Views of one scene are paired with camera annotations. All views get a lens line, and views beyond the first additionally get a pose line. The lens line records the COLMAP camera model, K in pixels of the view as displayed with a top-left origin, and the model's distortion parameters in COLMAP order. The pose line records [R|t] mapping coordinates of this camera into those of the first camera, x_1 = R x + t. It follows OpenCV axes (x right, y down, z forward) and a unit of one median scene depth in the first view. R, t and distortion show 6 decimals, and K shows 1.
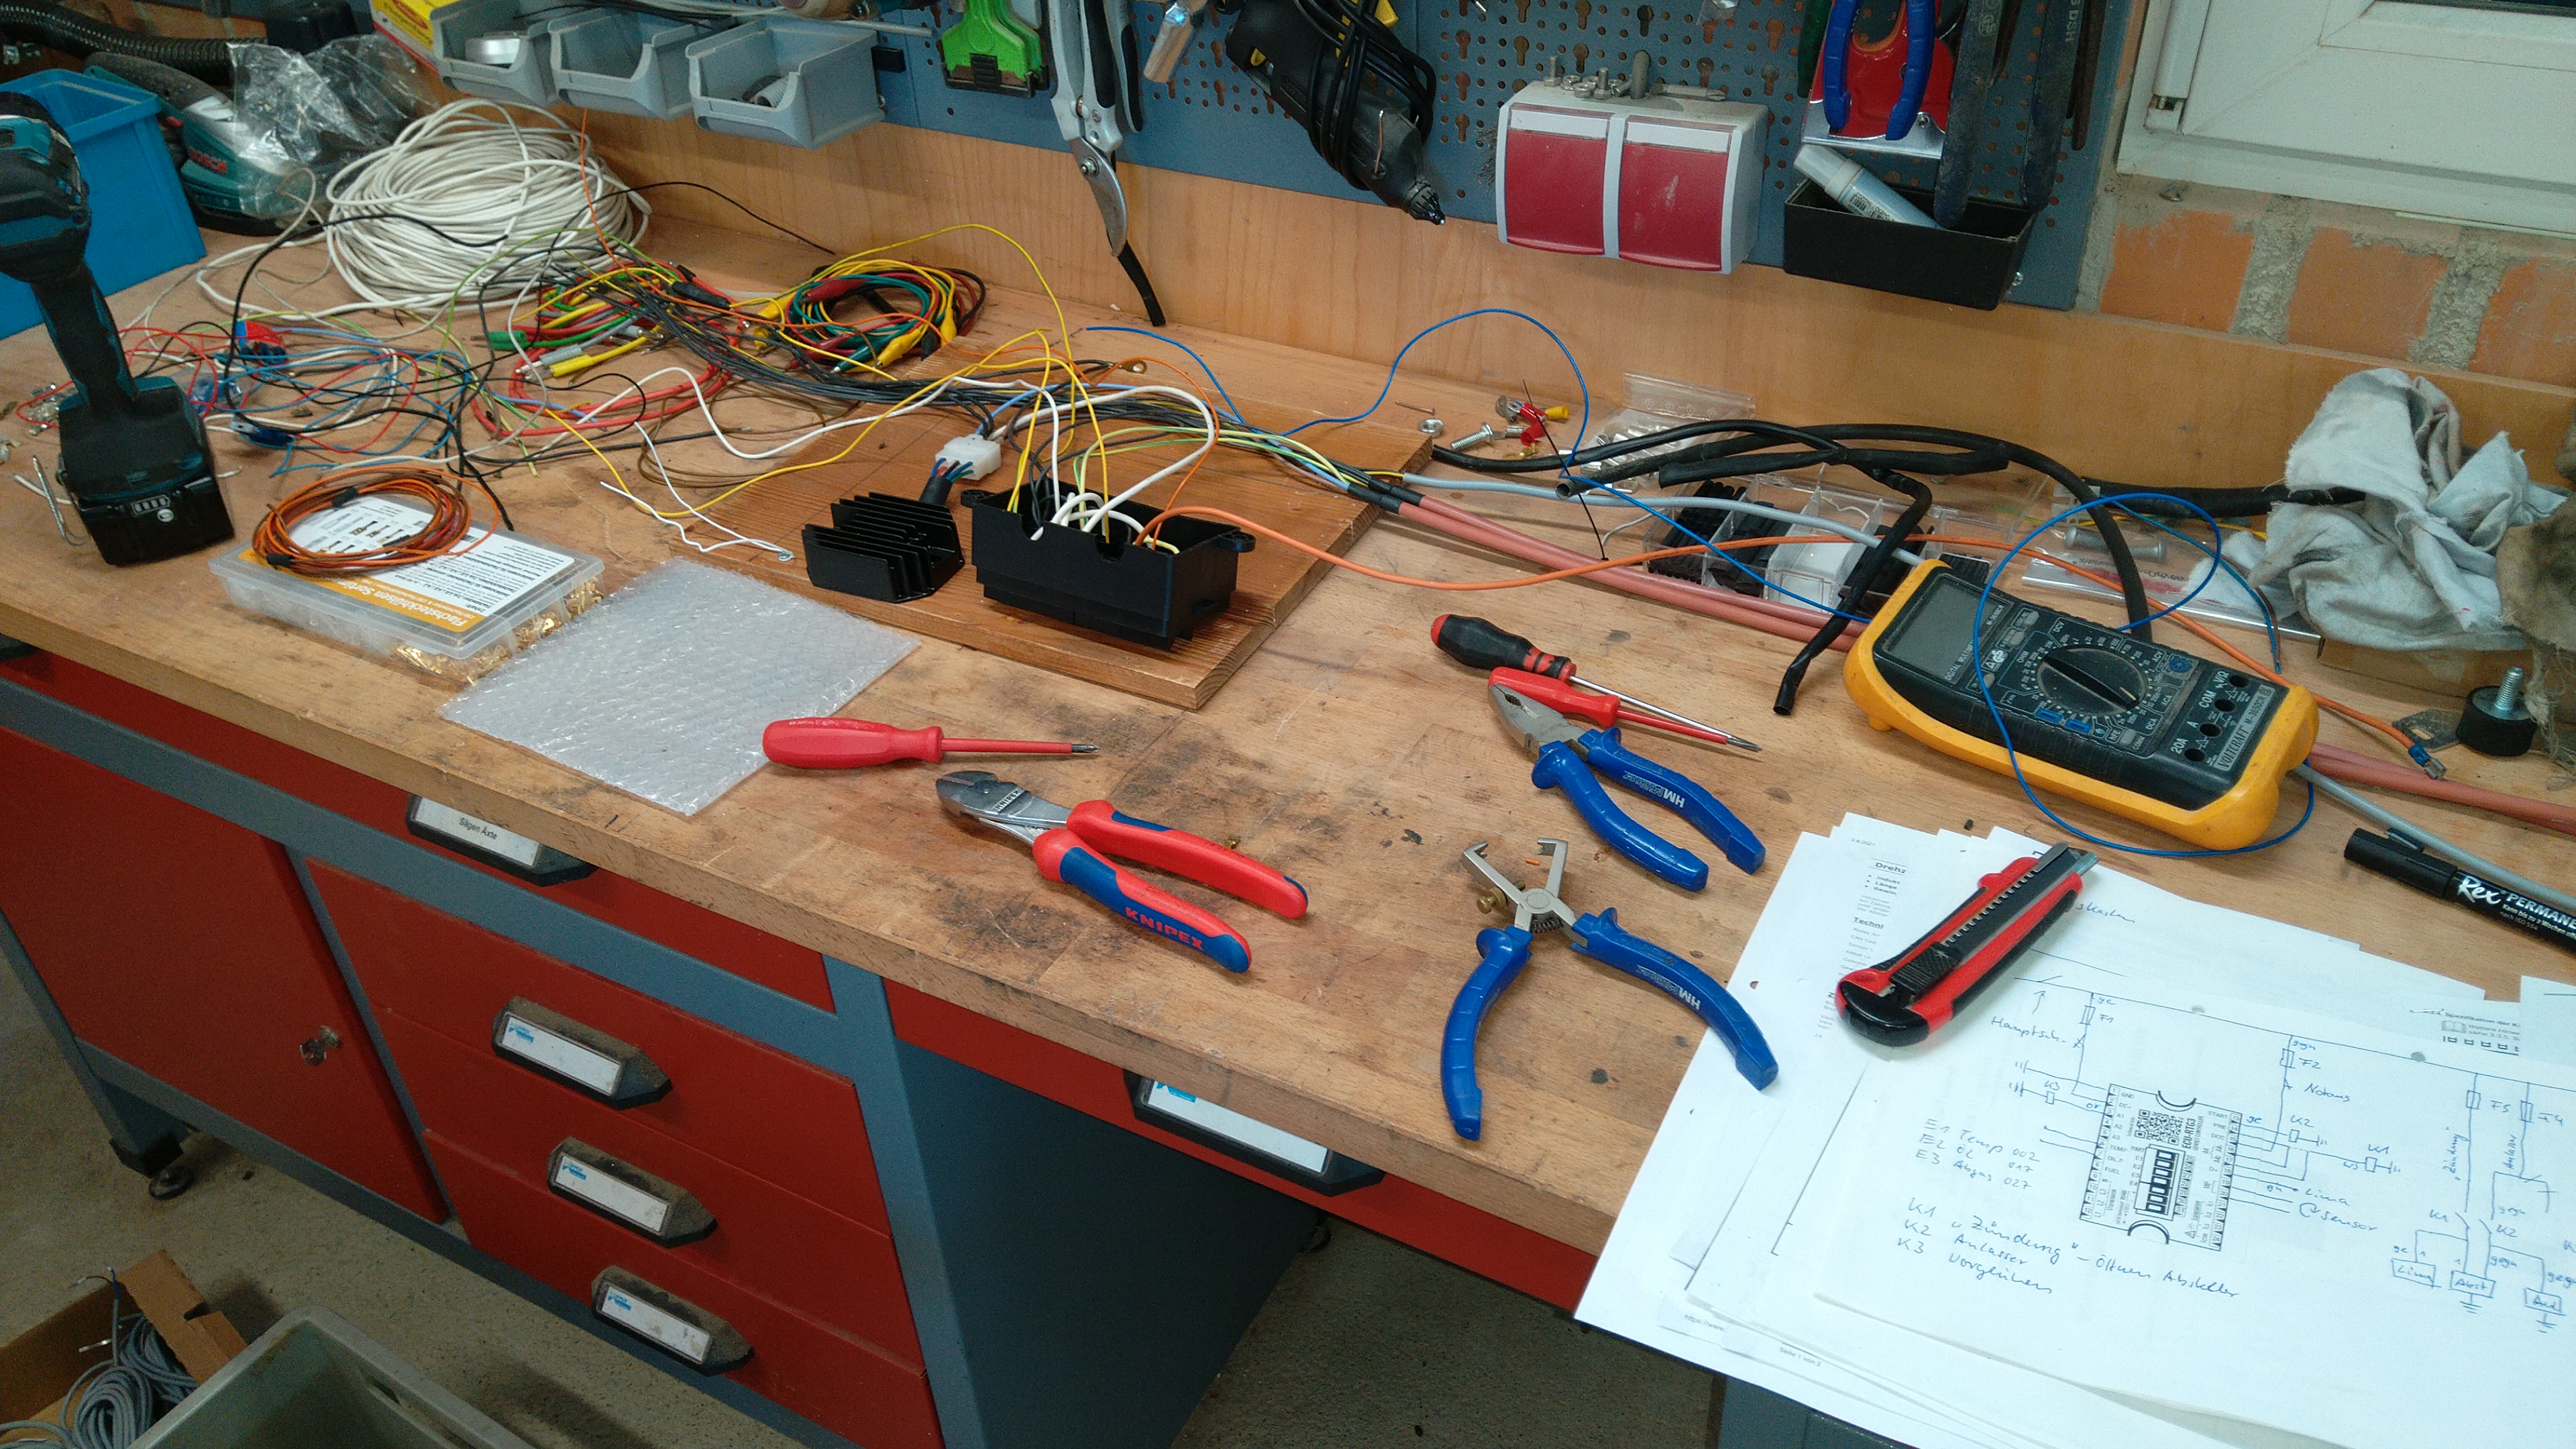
lens RADIAL K [[1955.4, 0, 1288.0], [0, 1955.4, 724.5], [0, 0, 1]] dist [0.038564, 0.004372]
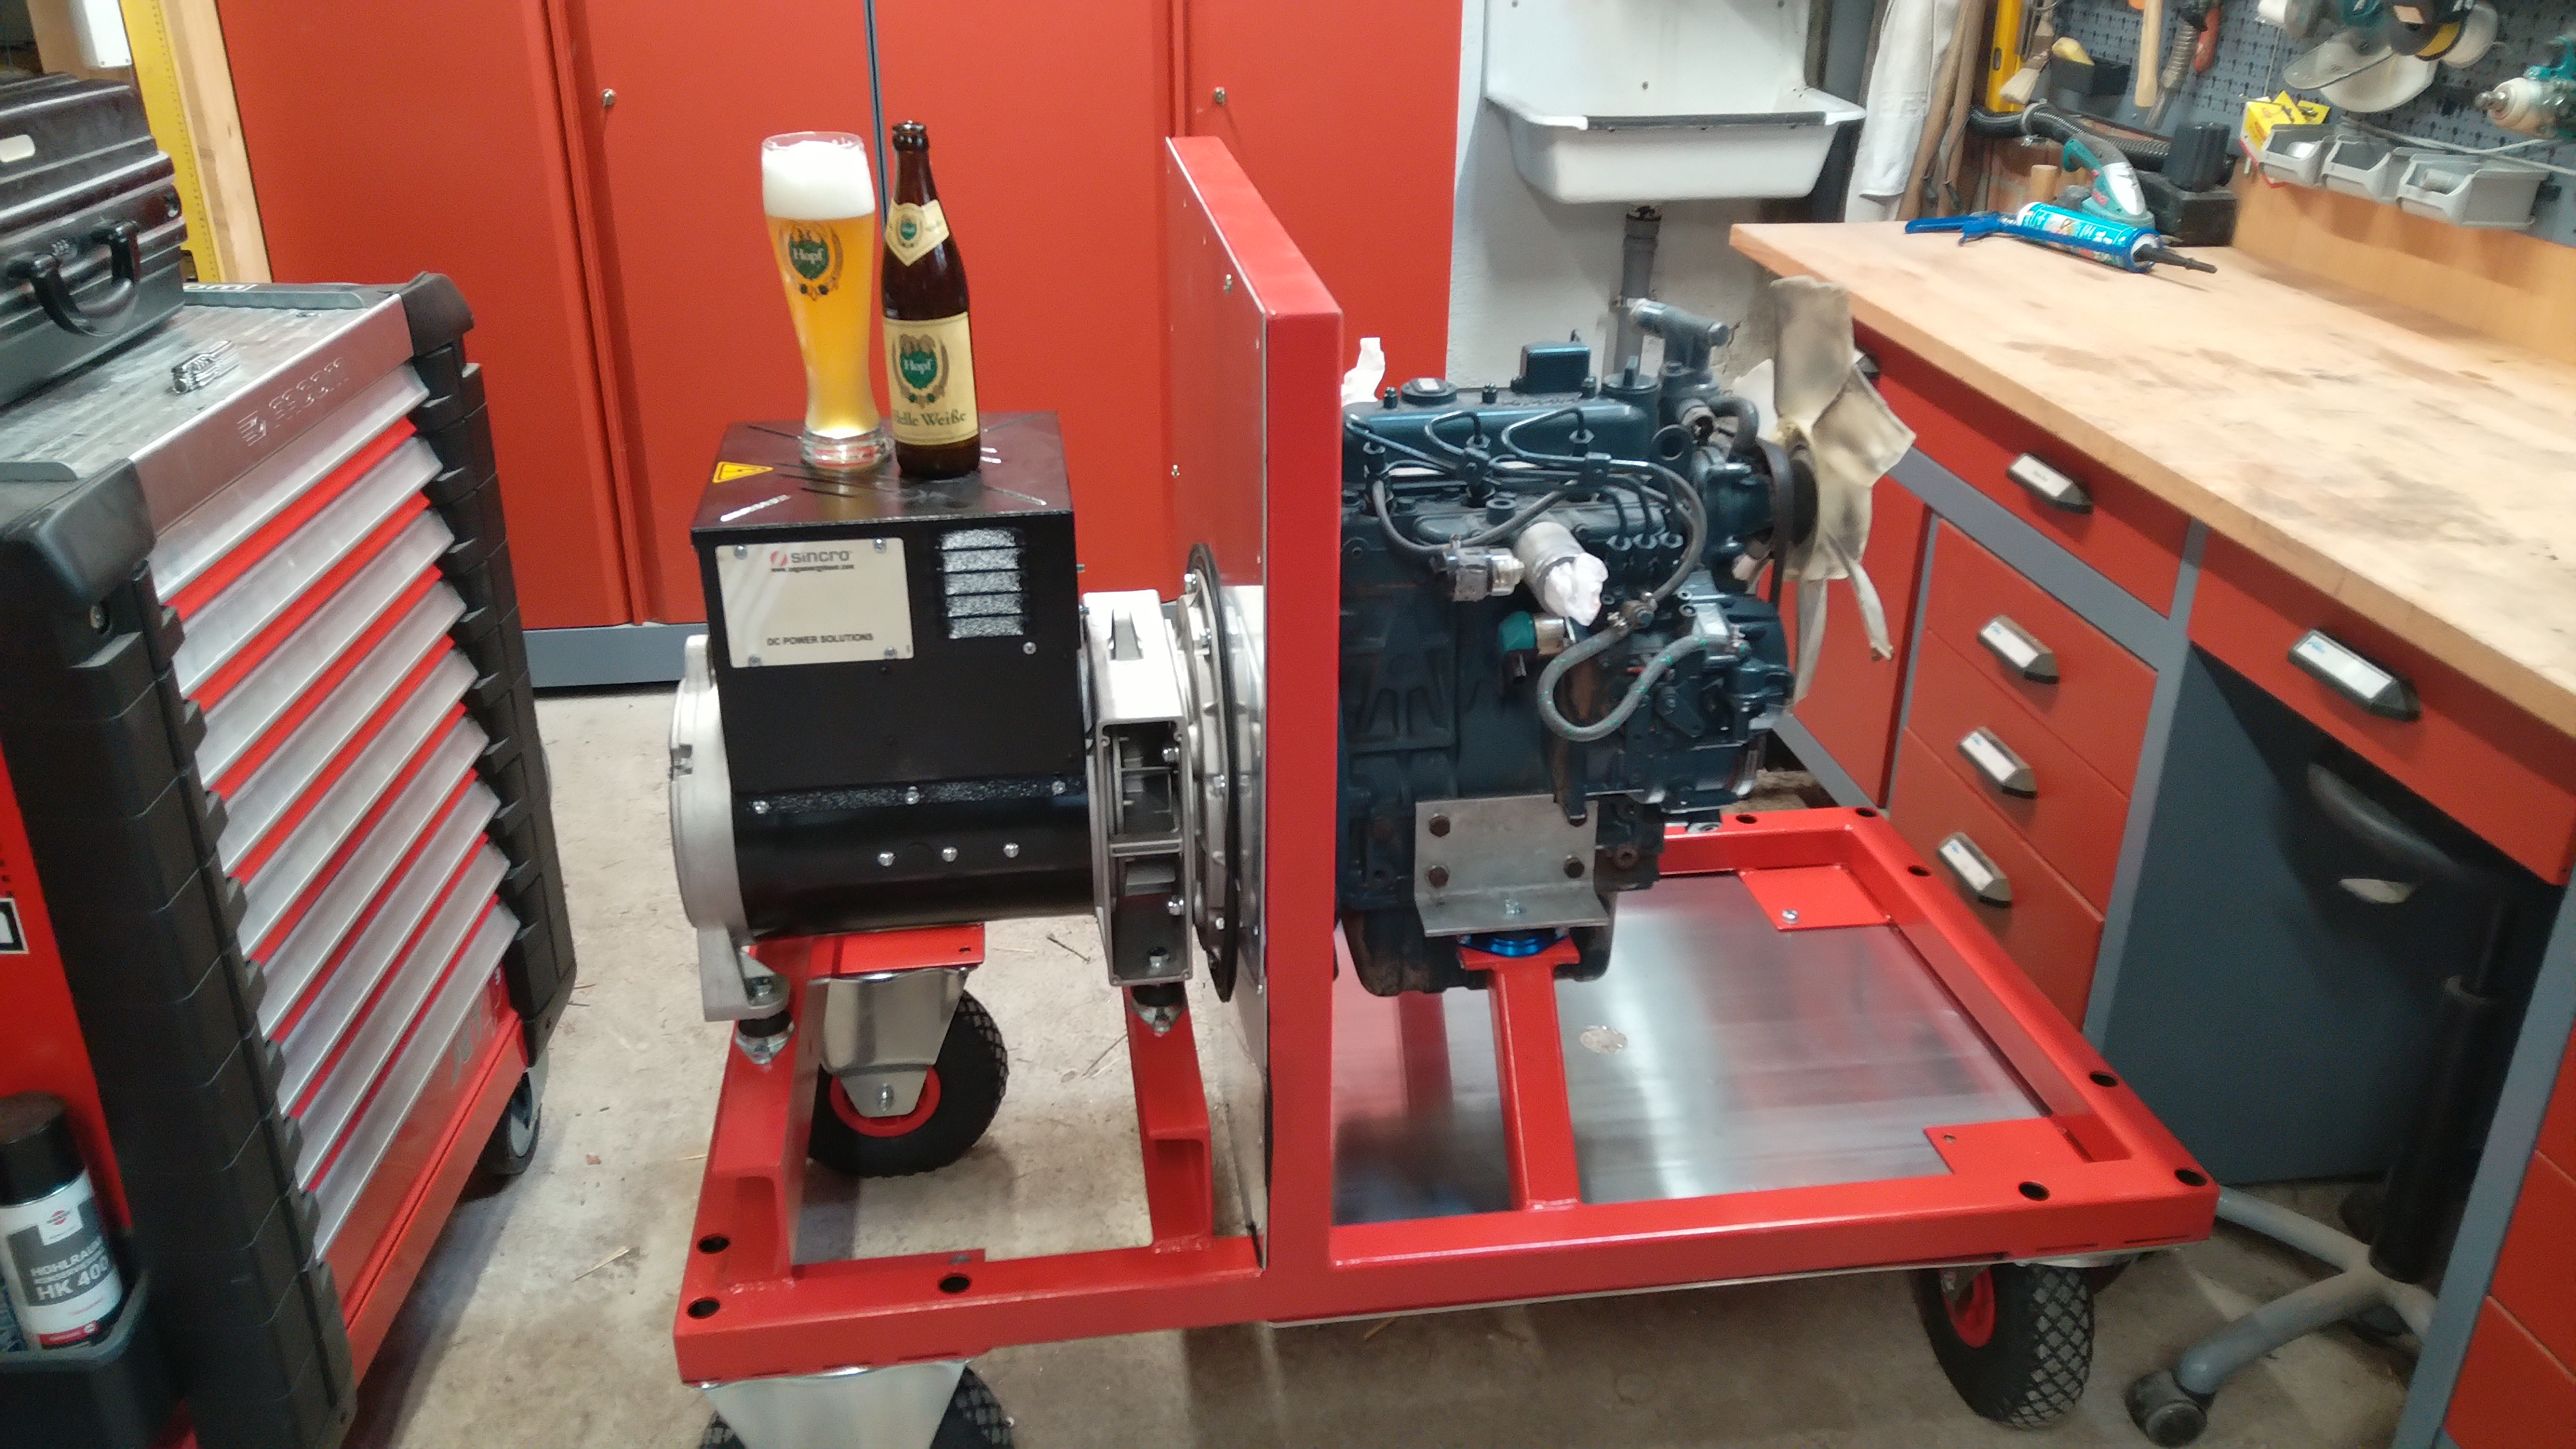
lens RADIAL K [[1955.4, 0, 1288.0], [0, 1955.4, 724.5], [0, 0, 1]] dist [0.038564, 0.004372]
pose [[0.607581, 0.387414, -0.693366, 0.417040], [-0.503438, 0.863055, 0.041075, 0.425497], [0.614326, 0.324110, 0.719414, -0.532310]]
